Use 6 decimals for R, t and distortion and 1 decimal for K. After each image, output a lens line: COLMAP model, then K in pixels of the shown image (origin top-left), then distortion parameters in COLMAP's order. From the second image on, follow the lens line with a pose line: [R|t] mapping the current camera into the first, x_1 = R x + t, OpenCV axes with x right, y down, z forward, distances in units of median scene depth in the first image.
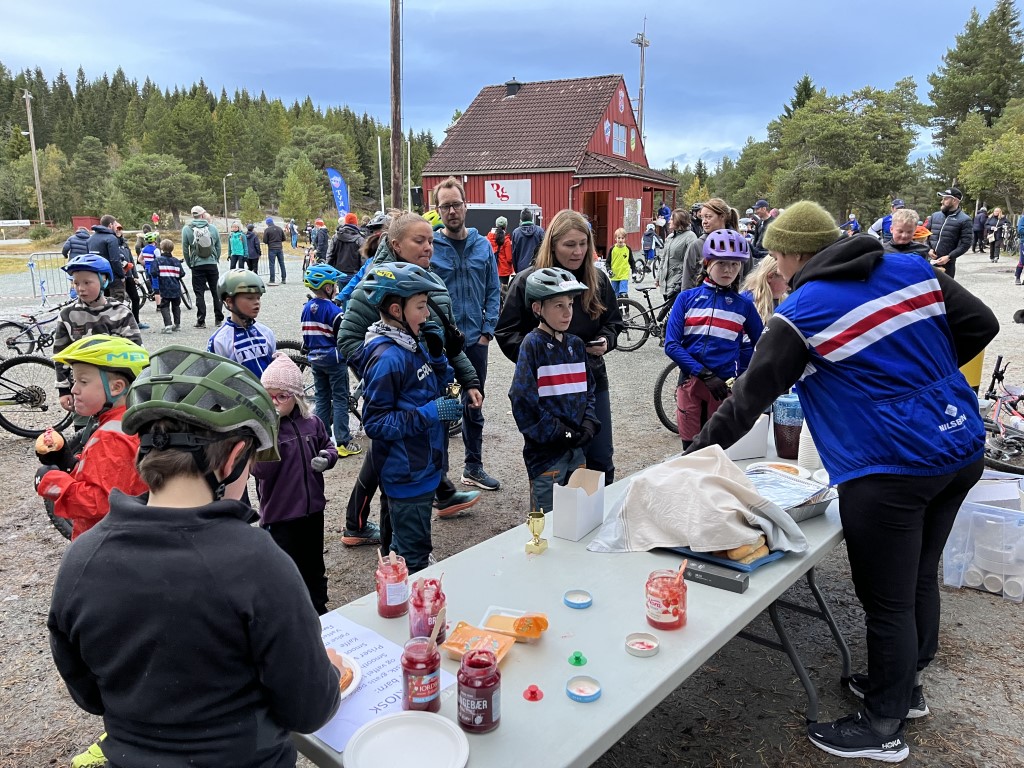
lens RADIAL K [[775.9, 0, 512.0], [0, 775.9, 384.0], [0, 0, 1]] dist [0.104873, -0.149564]
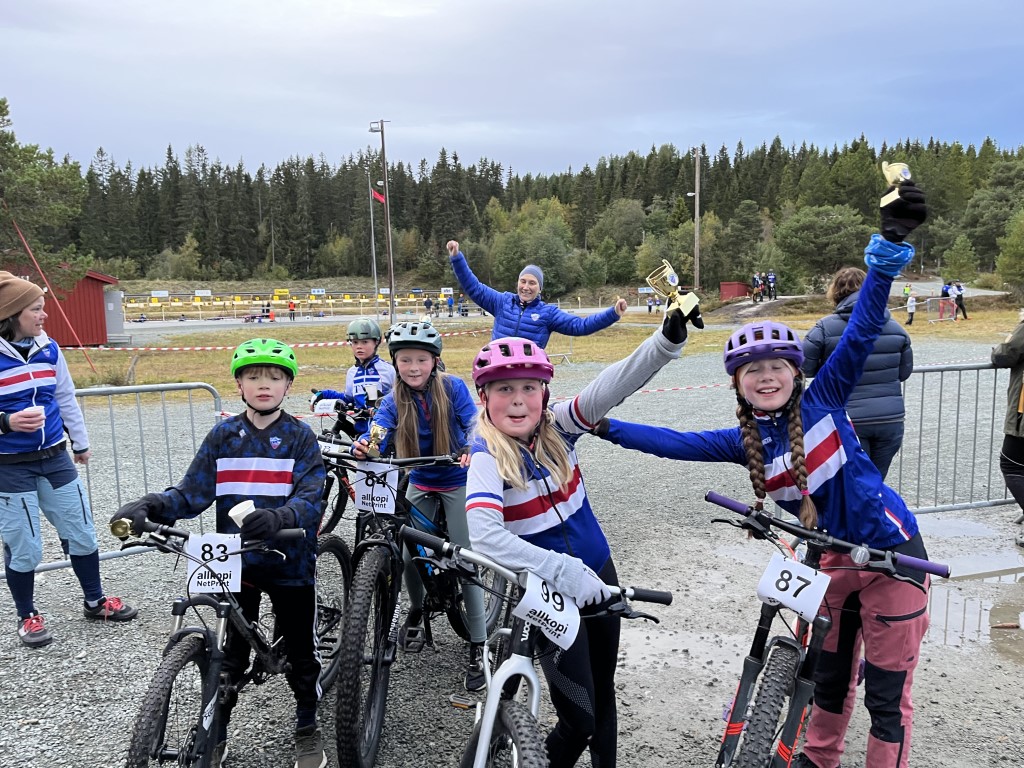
lens RADIAL K [[775.9, 0, 512.0], [0, 775.9, 384.0], [0, 0, 1]] dist [0.104873, -0.149564]
pose [[0.735673, 0.074449, -0.673233, -0.082400], [-0.128575, 0.991219, -0.030886, -0.023386], [0.665022, 0.109283, 0.738785, 0.122501]]
